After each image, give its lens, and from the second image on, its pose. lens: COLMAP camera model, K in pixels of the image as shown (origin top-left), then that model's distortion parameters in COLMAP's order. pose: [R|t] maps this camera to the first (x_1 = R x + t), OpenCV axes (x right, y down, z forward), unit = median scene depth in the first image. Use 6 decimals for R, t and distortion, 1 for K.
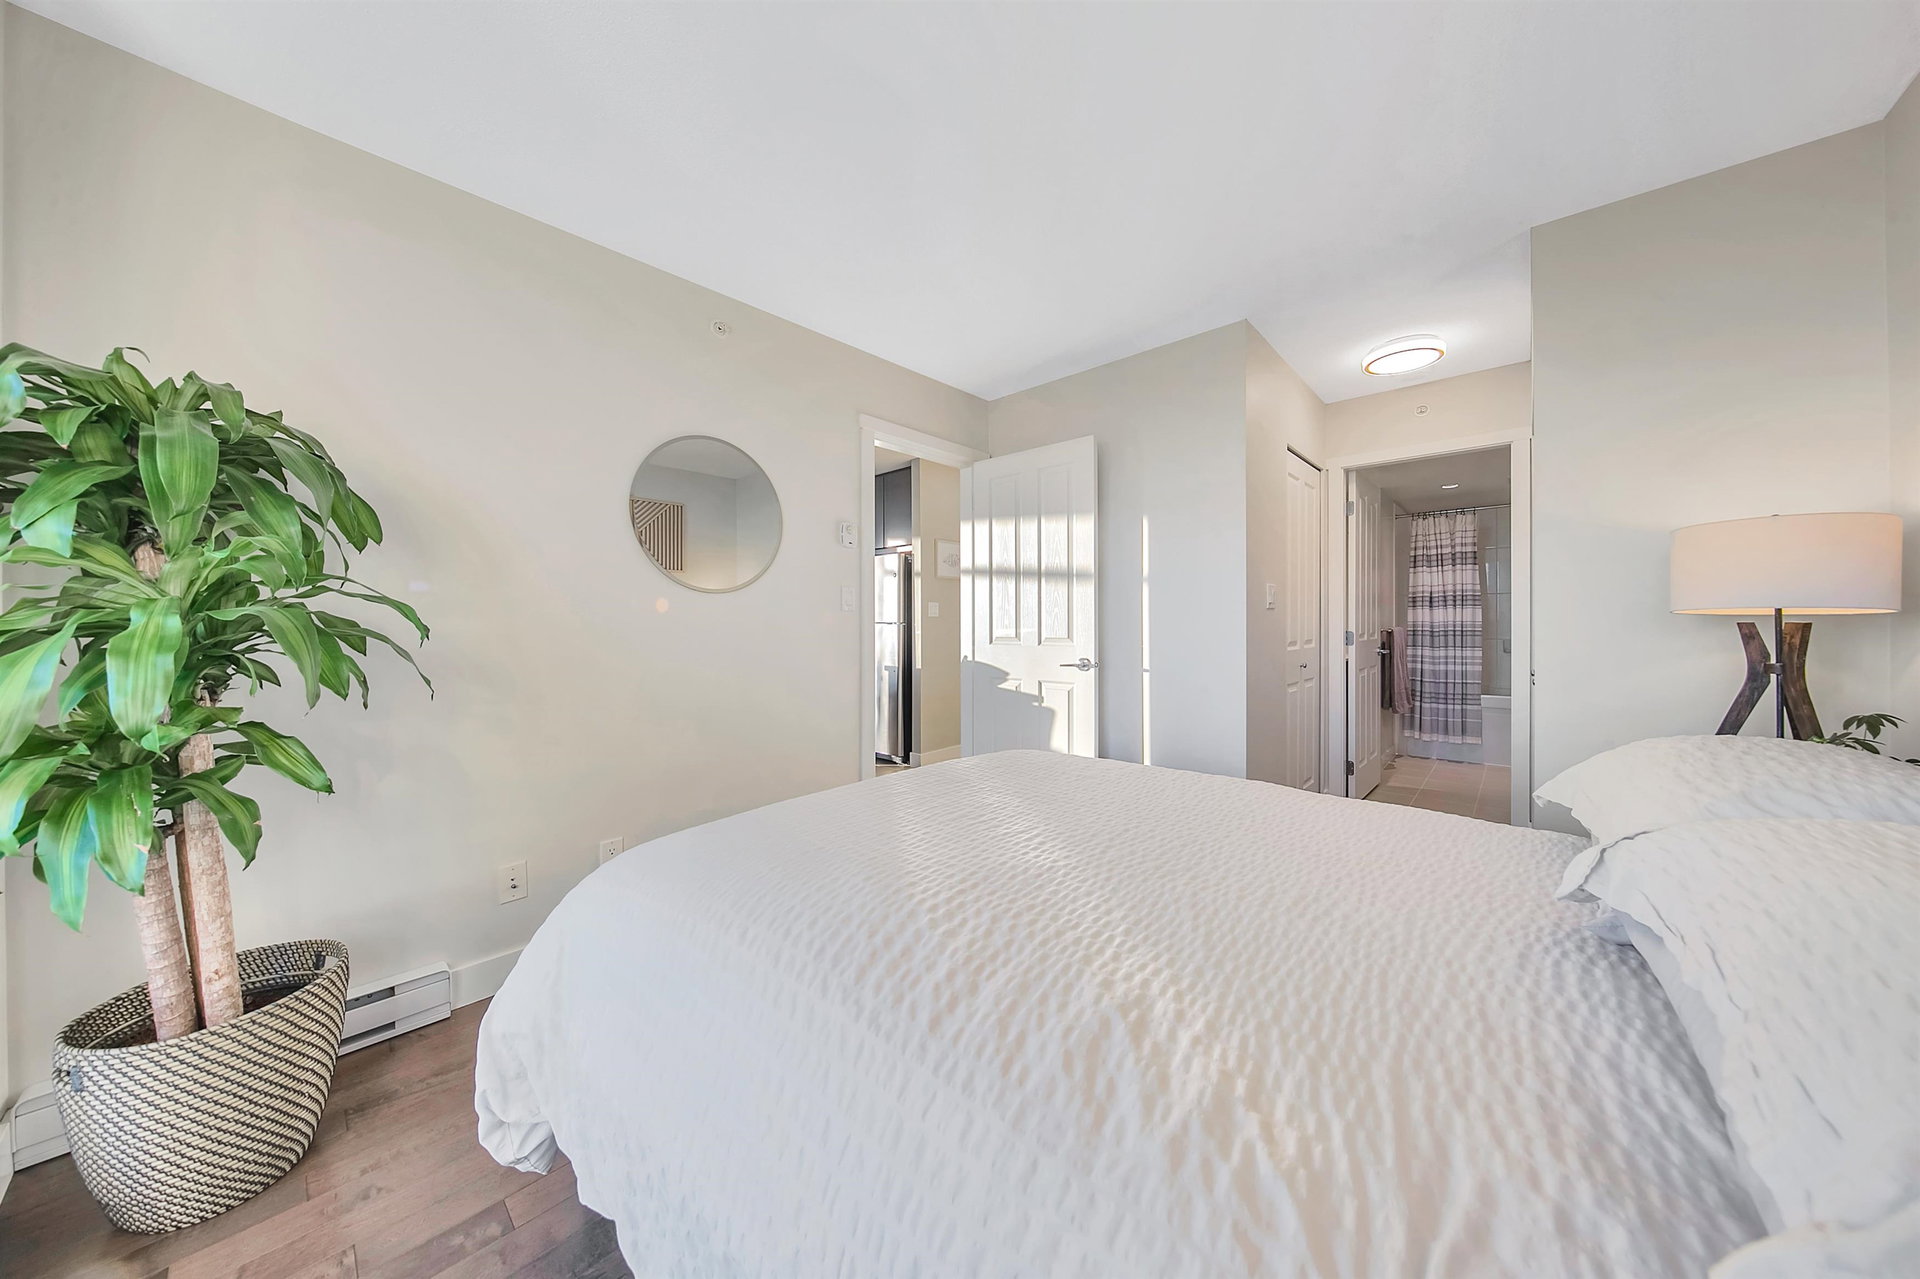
lens RADIAL K [[611.9, 0, 974.2], [0, 611.9, 626.9], [0, 0, 1]] dist [-0.002182, -0.000288]
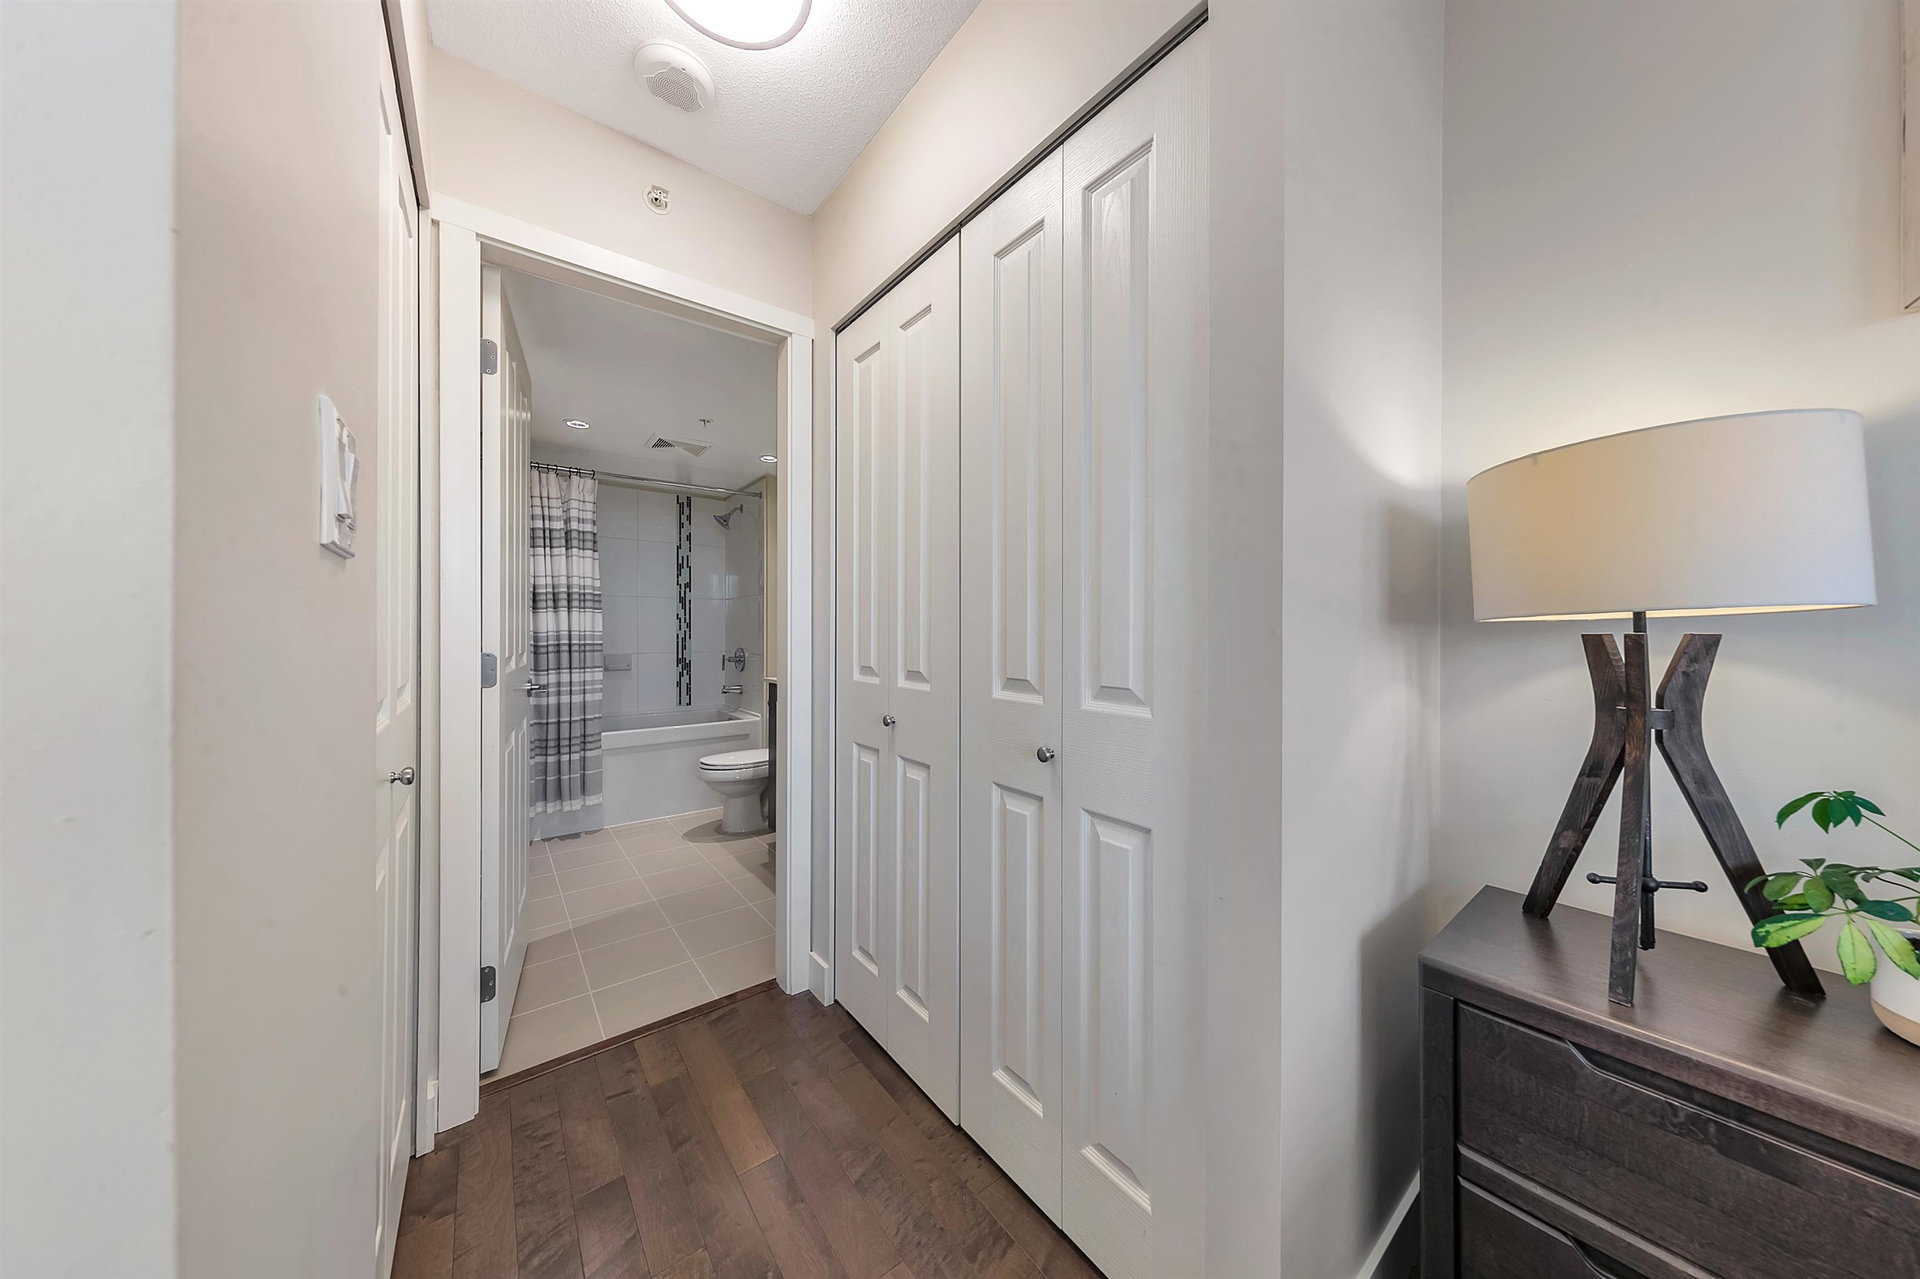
lens RADIAL K [[611.9, 0, 959.6], [0, 611.9, 637.4], [0, 0, 1]] dist [-0.002182, -0.000288]
pose [[0.192011, -0.000832, 0.981392, 0.198893], [0.003309, 0.999995, 0.000200, -0.000511], [-0.981387, 0.003209, 0.192013, 0.438188]]
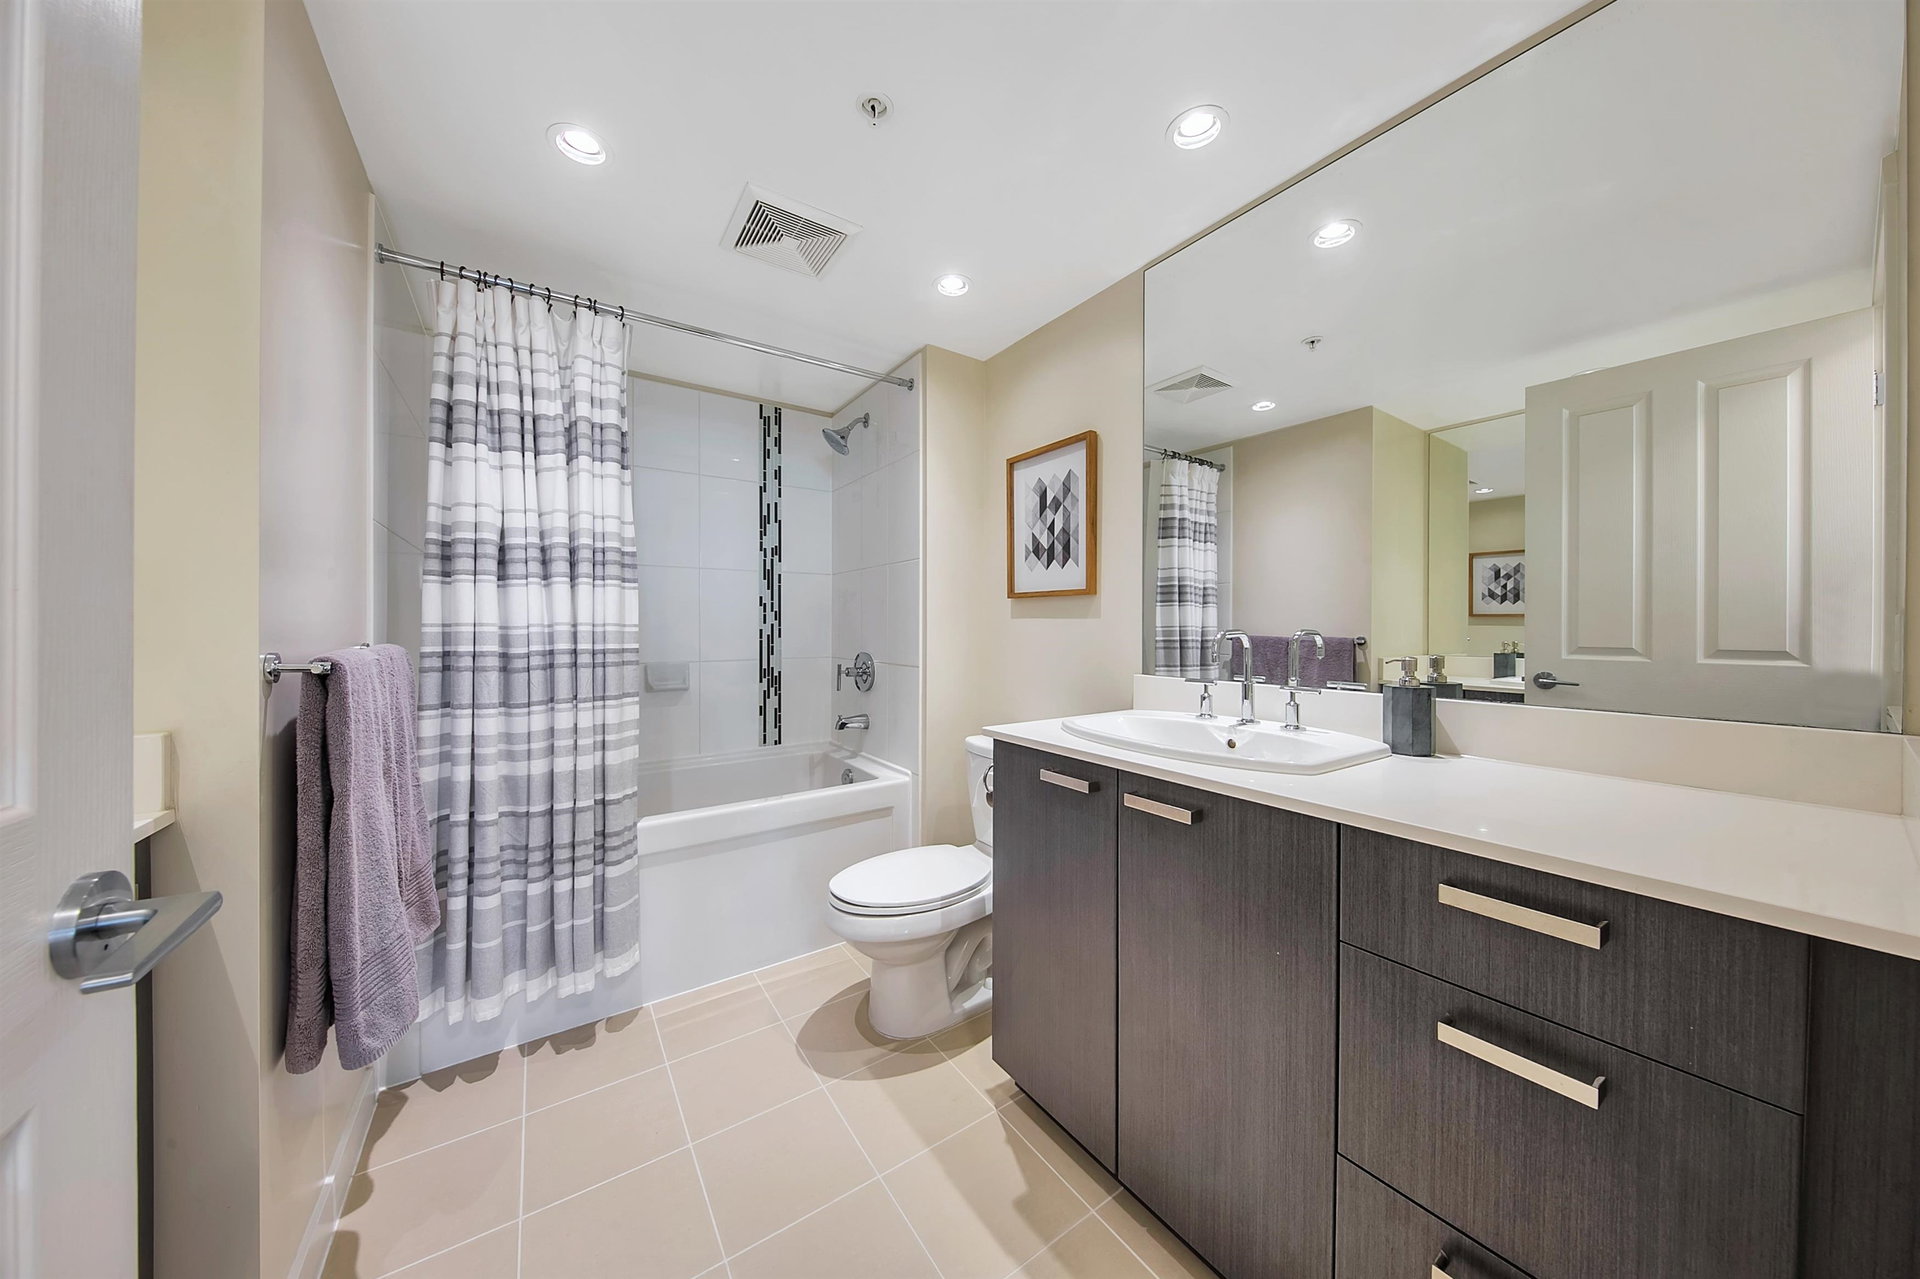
lens RADIAL K [[611.9, 0, 958.7], [0, 611.9, 629.7], [0, 0, 1]] dist [-0.002182, -0.000288]
pose [[0.252240, 0.002065, 0.967663, 0.509847], [0.004419, 0.999985, -0.003286, -0.003758], [-0.967655, 0.005105, 0.252227, 0.703893]]
